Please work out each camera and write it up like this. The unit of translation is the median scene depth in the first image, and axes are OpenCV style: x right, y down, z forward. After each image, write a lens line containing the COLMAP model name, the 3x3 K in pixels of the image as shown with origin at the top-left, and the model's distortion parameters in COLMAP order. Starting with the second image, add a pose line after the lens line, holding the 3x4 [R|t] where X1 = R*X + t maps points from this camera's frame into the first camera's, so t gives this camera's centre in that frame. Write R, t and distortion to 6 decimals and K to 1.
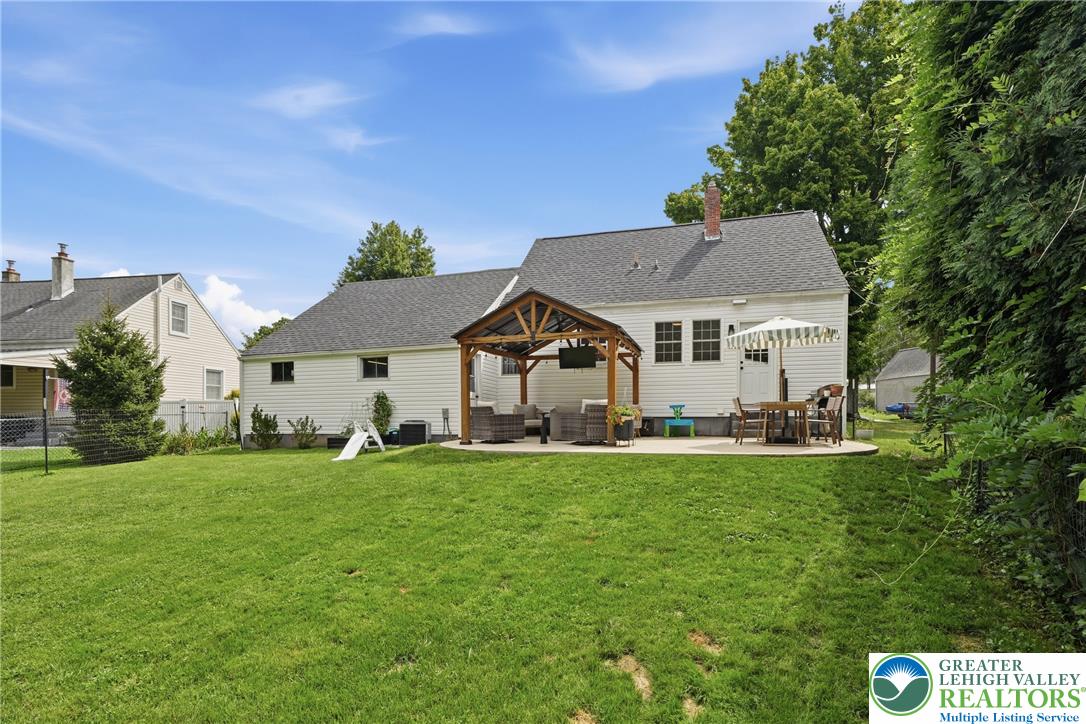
lens RADIAL K [[490.2, 0, 525.3], [0, 490.2, 354.4], [0, 0, 1]] dist [-0.036475, 0.011524]
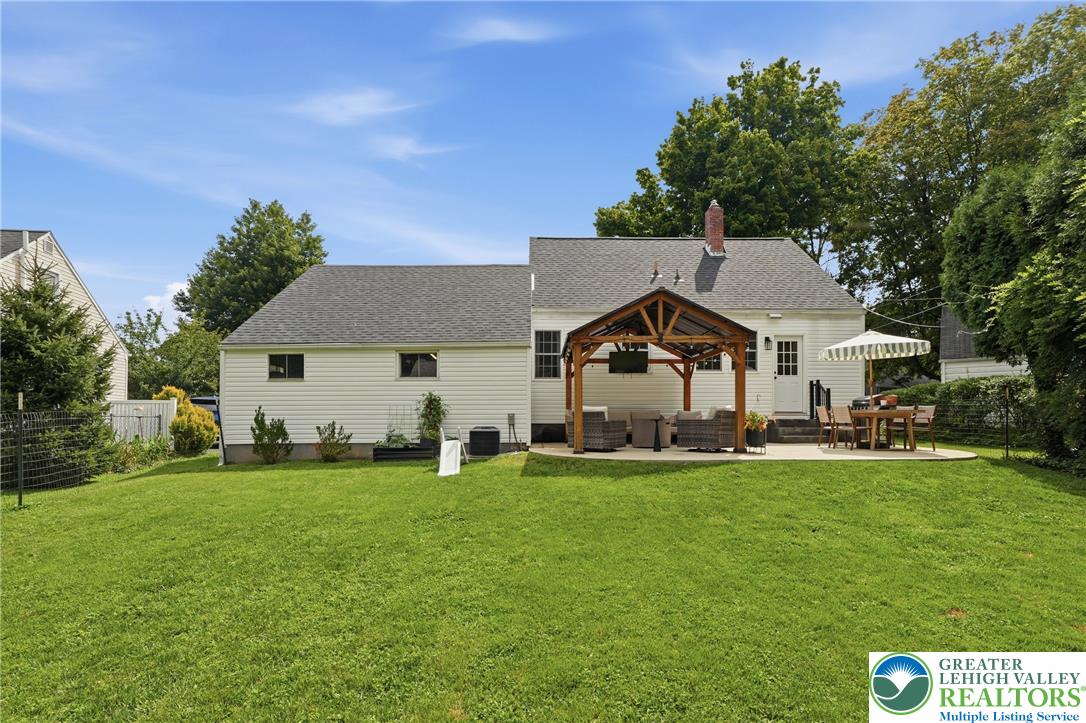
lens RADIAL K [[490.2, 0, 525.3], [0, 490.2, 353.9], [0, 0, 1]] dist [-0.036475, 0.011524]
pose [[0.957826, 0.042108, 0.284246, -0.363173], [-0.038768, 0.999097, -0.017369, 0.014681], [-0.284721, 0.005617, 0.958594, 0.121789]]
